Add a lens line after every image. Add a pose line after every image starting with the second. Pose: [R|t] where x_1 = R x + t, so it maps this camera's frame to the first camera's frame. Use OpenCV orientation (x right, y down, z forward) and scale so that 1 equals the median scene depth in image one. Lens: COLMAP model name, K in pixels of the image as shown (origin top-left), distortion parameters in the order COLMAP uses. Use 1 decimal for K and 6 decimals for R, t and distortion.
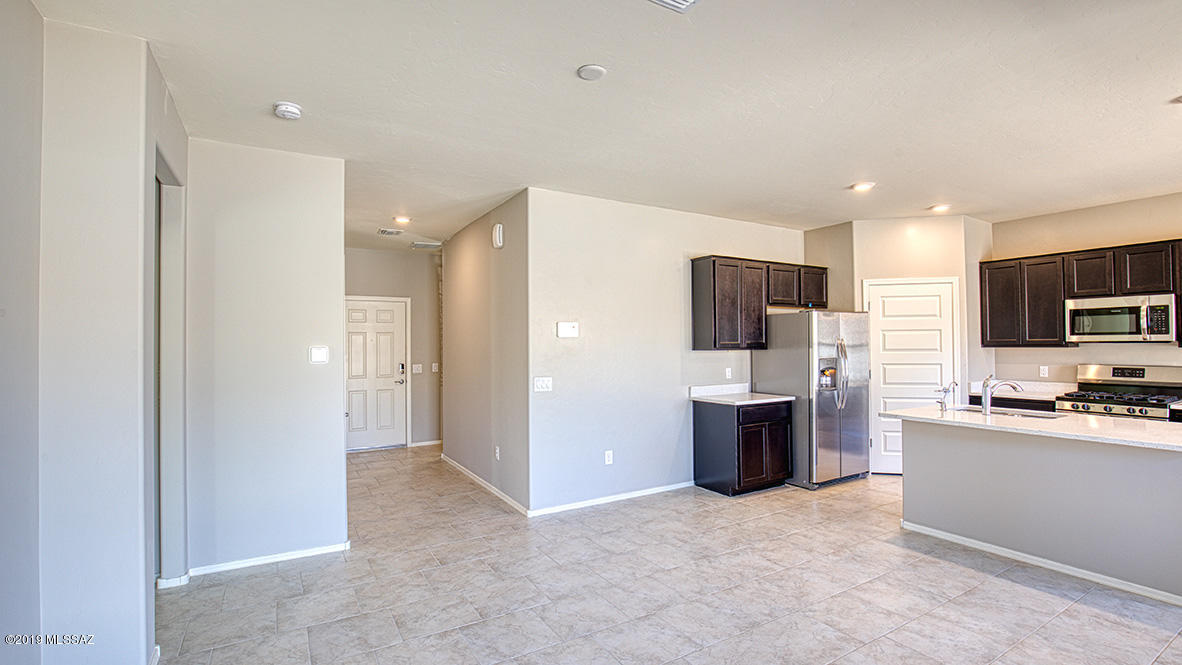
lens RADIAL K [[541.2, 0, 602.3], [0, 541.2, 336.5], [0, 0, 1]] dist [-0.032507, 0.005605]
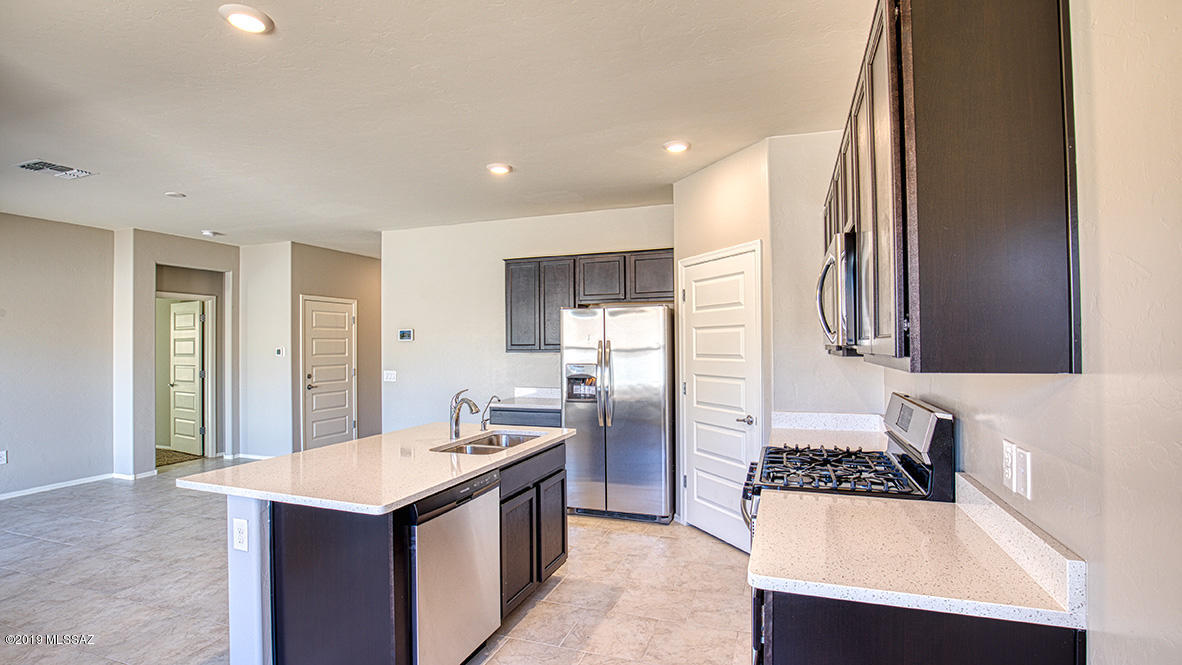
lens RADIAL K [[541.2, 0, 599.8], [0, 541.2, 331.5], [0, 0, 1]] dist [-0.032507, 0.005605]
pose [[0.630804, -0.019200, -0.775705, 1.196299], [0.010743, 0.999814, -0.016012, 0.004256], [0.775868, 0.001767, 0.630893, 0.530256]]
